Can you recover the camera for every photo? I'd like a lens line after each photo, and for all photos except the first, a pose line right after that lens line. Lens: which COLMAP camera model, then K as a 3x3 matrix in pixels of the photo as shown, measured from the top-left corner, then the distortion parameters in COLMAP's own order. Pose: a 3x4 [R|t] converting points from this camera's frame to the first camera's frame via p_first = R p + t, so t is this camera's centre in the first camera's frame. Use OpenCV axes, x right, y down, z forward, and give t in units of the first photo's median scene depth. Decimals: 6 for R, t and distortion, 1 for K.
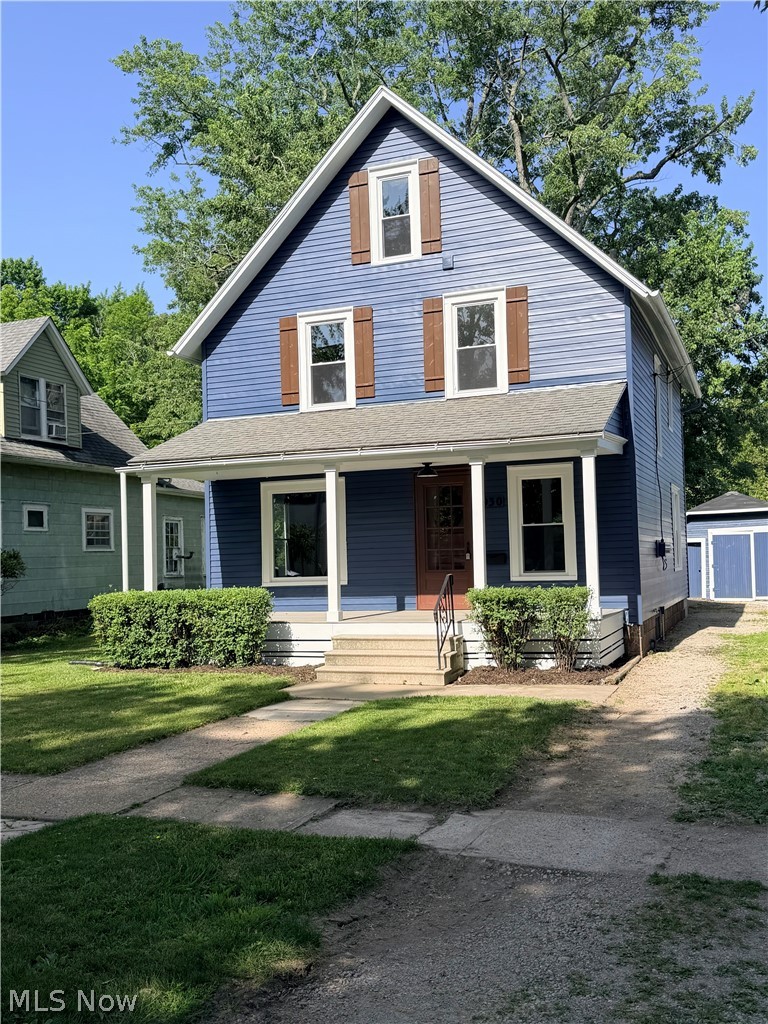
lens RADIAL K [[1012.7, 0, 381.2], [0, 1012.7, 515.1], [0, 0, 1]] dist [-0.004946, 0.000000]
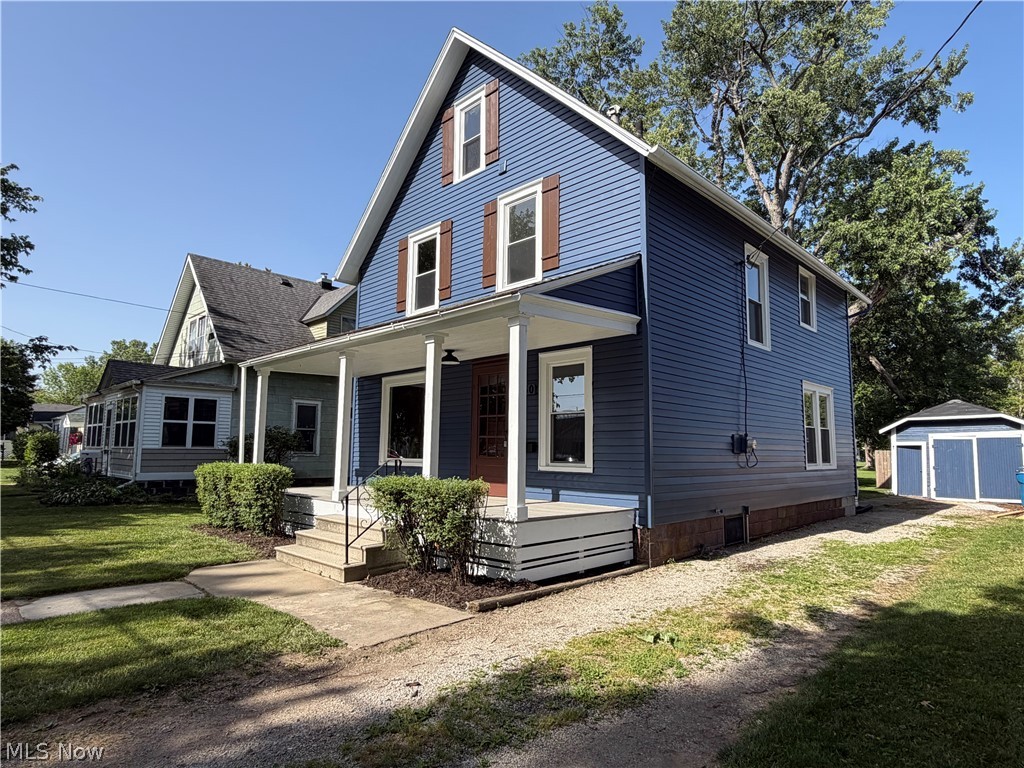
lens RADIAL K [[593.6, 0, 509.0], [0, 593.6, 383.9], [0, 0, 1]] dist [-0.023134, 0.011982]
pose [[0.914790, -0.008119, -0.403848, 0.173142], [-0.019329, 0.997773, -0.063844, 0.009856], [0.403467, 0.066210, 0.912595, 0.238600]]
